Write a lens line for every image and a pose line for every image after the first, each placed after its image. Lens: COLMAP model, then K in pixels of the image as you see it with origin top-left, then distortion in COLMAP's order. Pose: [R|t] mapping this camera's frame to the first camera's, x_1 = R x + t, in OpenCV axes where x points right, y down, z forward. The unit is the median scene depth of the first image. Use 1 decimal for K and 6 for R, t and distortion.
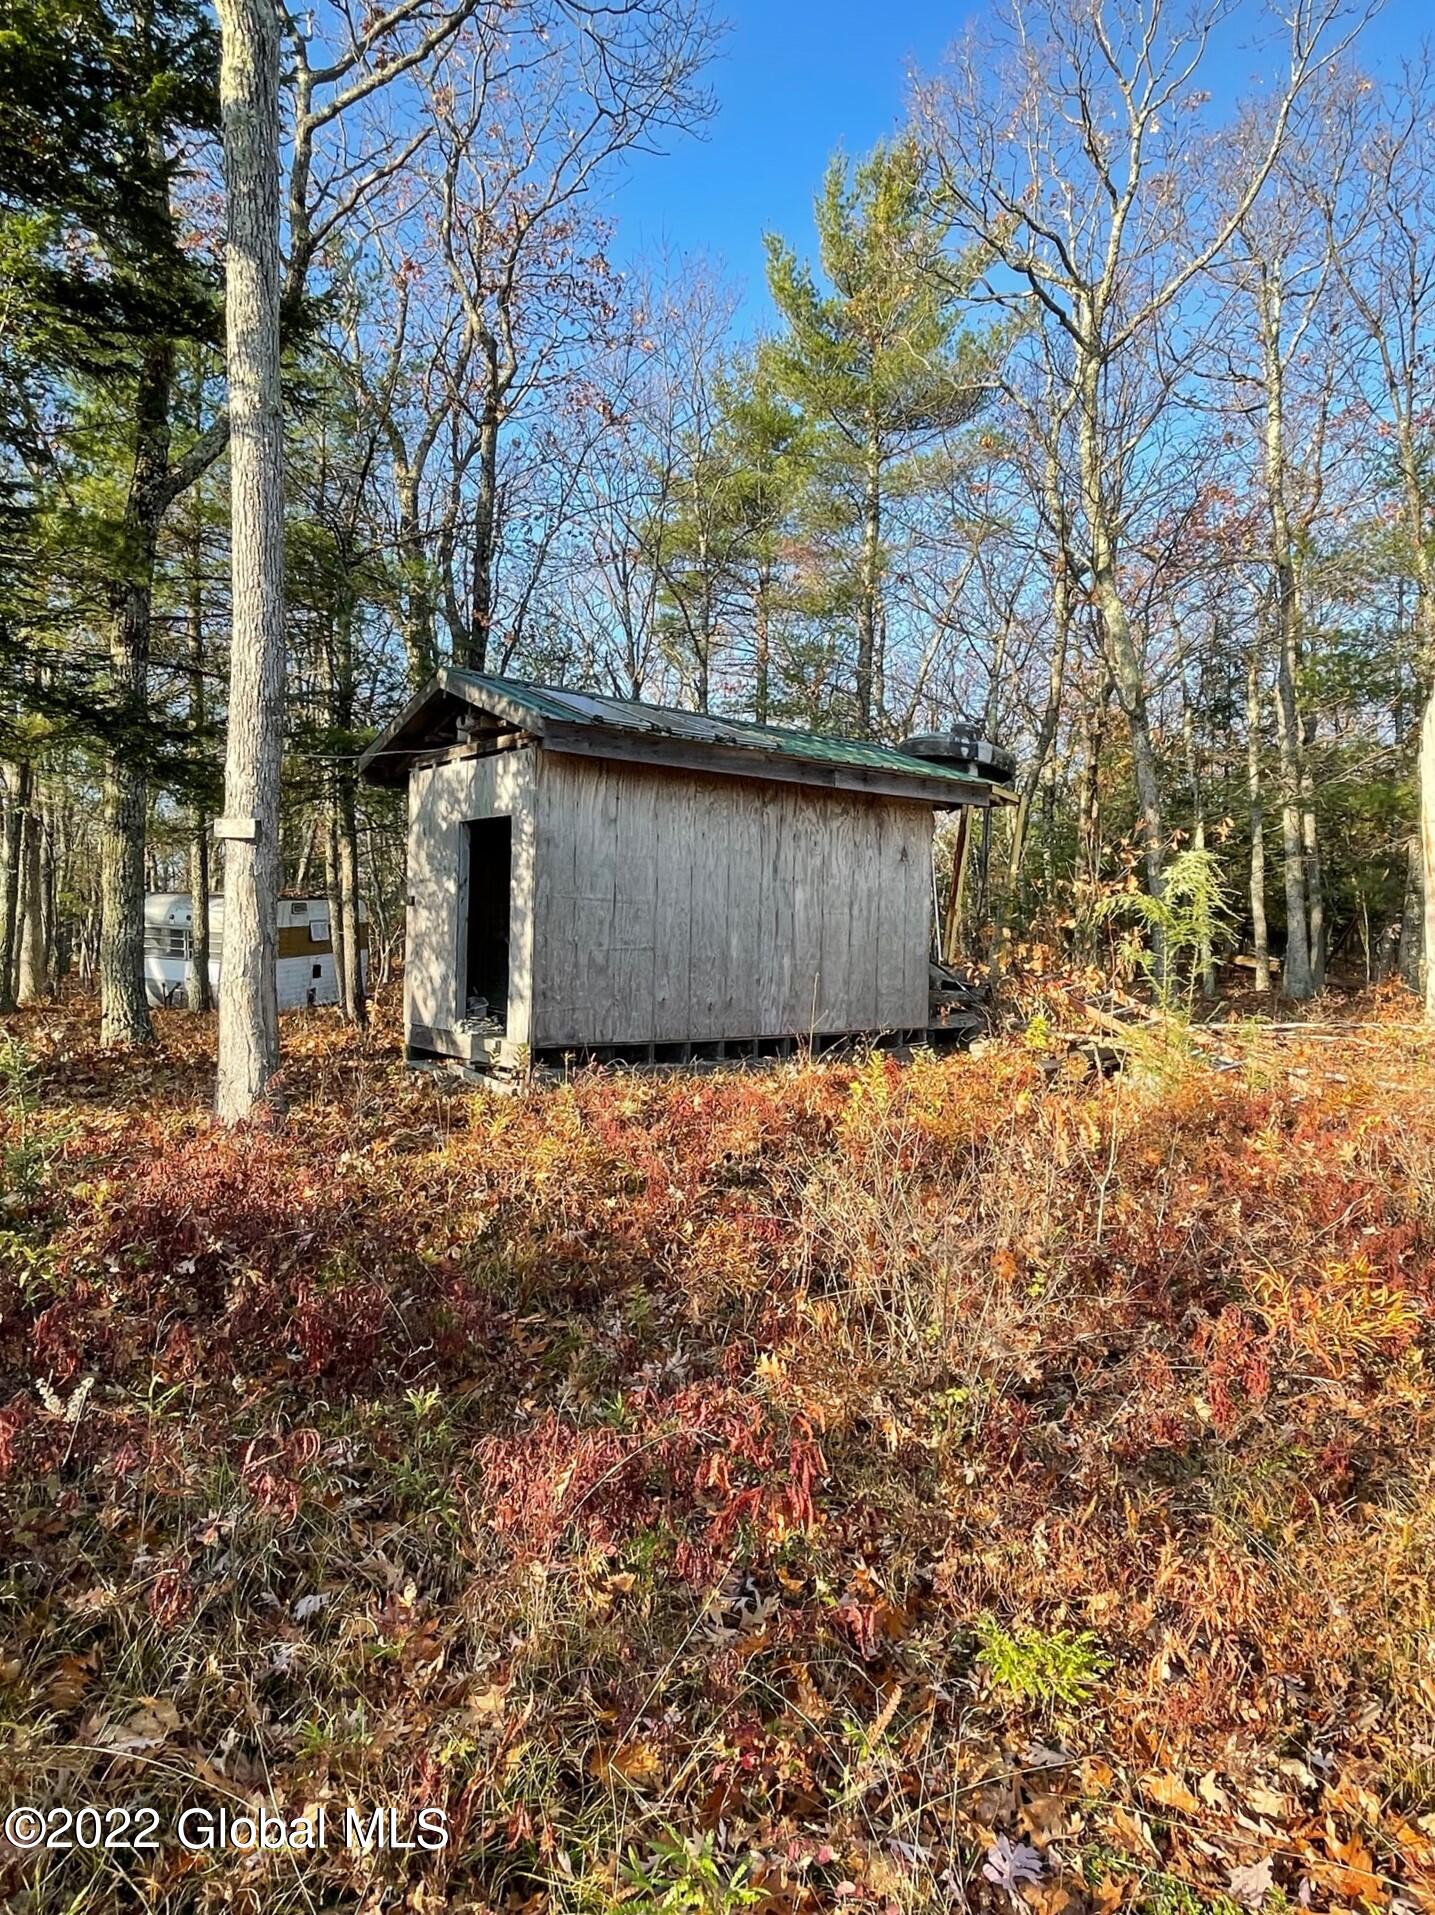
lens RADIAL K [[1068.8, 0, 707.2], [0, 1068.8, 953.2], [0, 0, 1]] dist [-0.028859, -0.000159]
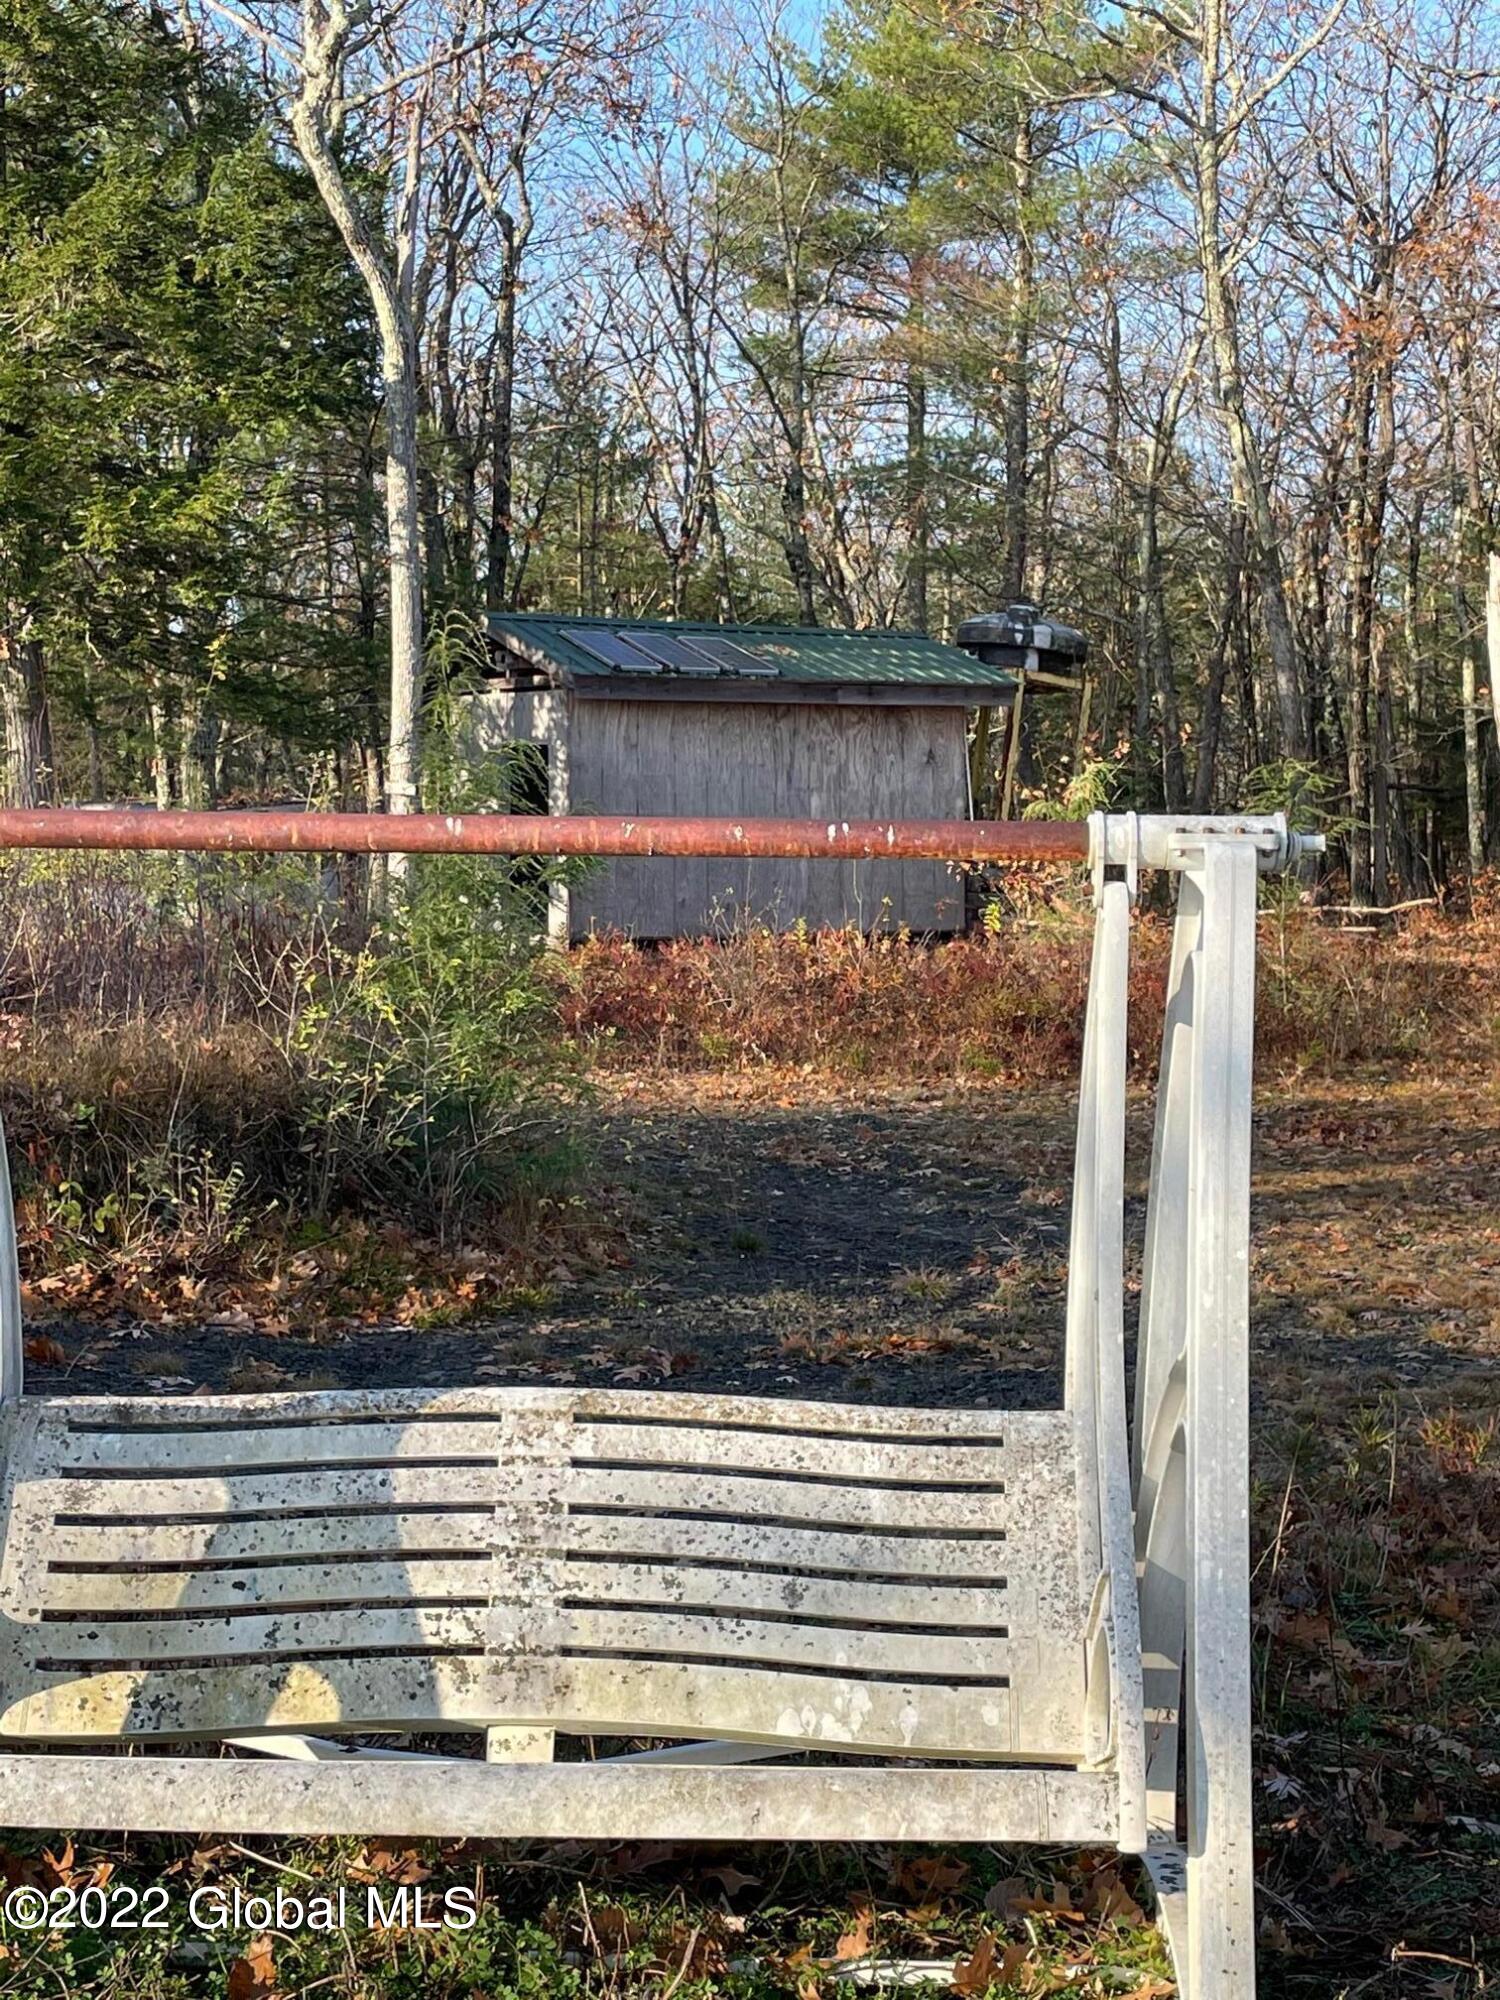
lens RADIAL K [[3027.2, 0, 752.2], [0, 3027.2, 999.1], [0, 0, 1]] dist [0.000378, 0.000000]
pose [[0.995480, -0.015516, -0.093696, 0.336394], [0.019300, 0.999028, 0.039622, 0.022717], [0.092991, -0.041251, 0.994812, -2.220949]]
